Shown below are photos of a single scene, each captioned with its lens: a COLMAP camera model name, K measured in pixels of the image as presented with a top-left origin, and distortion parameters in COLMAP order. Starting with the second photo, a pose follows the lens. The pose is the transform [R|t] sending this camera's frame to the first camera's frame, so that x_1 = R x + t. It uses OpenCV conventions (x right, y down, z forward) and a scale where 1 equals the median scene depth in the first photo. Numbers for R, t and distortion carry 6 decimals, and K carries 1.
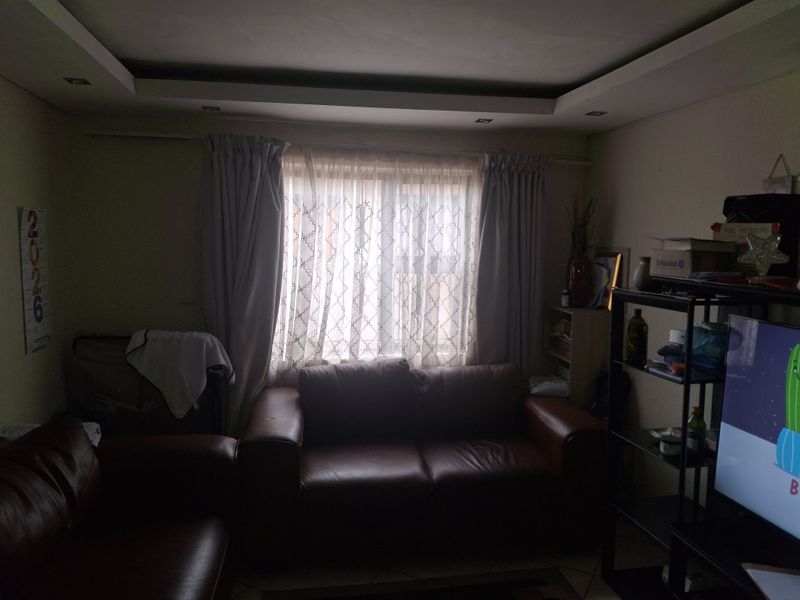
lens RADIAL K [[596.6, 0, 422.6], [0, 596.6, 289.9], [0, 0, 1]] dist [0.073040, -0.128567]
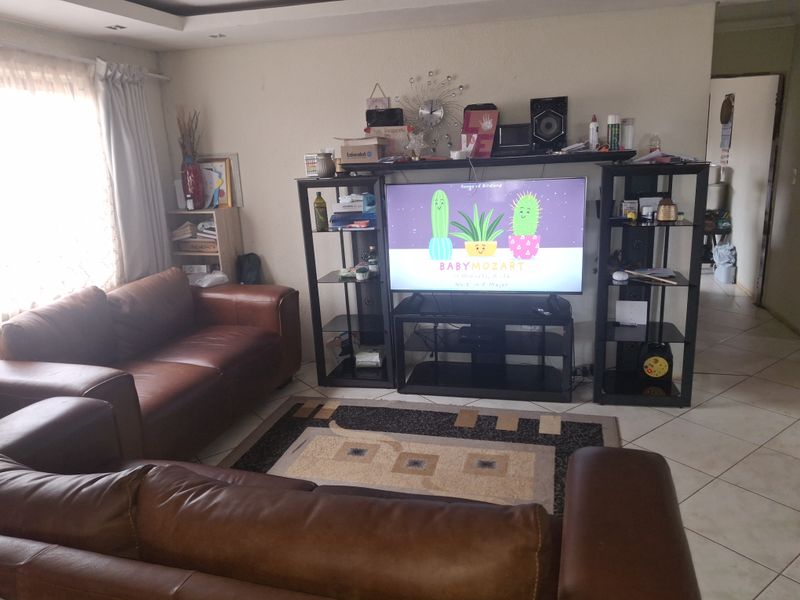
lens RADIAL K [[596.6, 0, 403.1], [0, 596.6, 298.0], [0, 0, 1]] dist [0.073040, -0.128567]
pose [[0.409306, -0.254726, 0.876118, -0.671921], [0.135126, 0.966572, 0.217897, -0.004884], [-0.902336, 0.029200, 0.430044, 0.169228]]
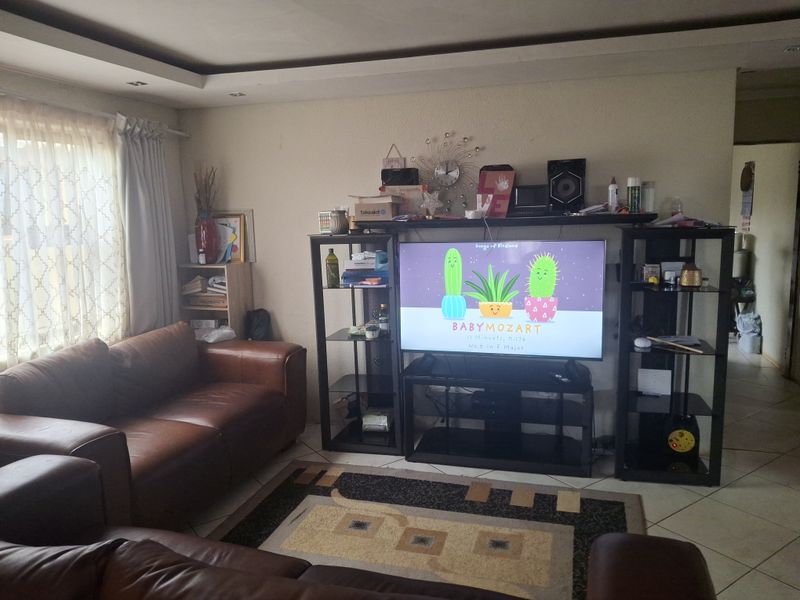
lens RADIAL K [[596.6, 0, 403.5], [0, 596.6, 296.5], [0, 0, 1]] dist [0.073040, -0.128567]
pose [[0.437005, -0.152758, 0.886392, -0.637857], [0.113790, 0.986944, 0.113987, 0.002703], [-0.892232, 0.051049, 0.448682, 0.178165]]
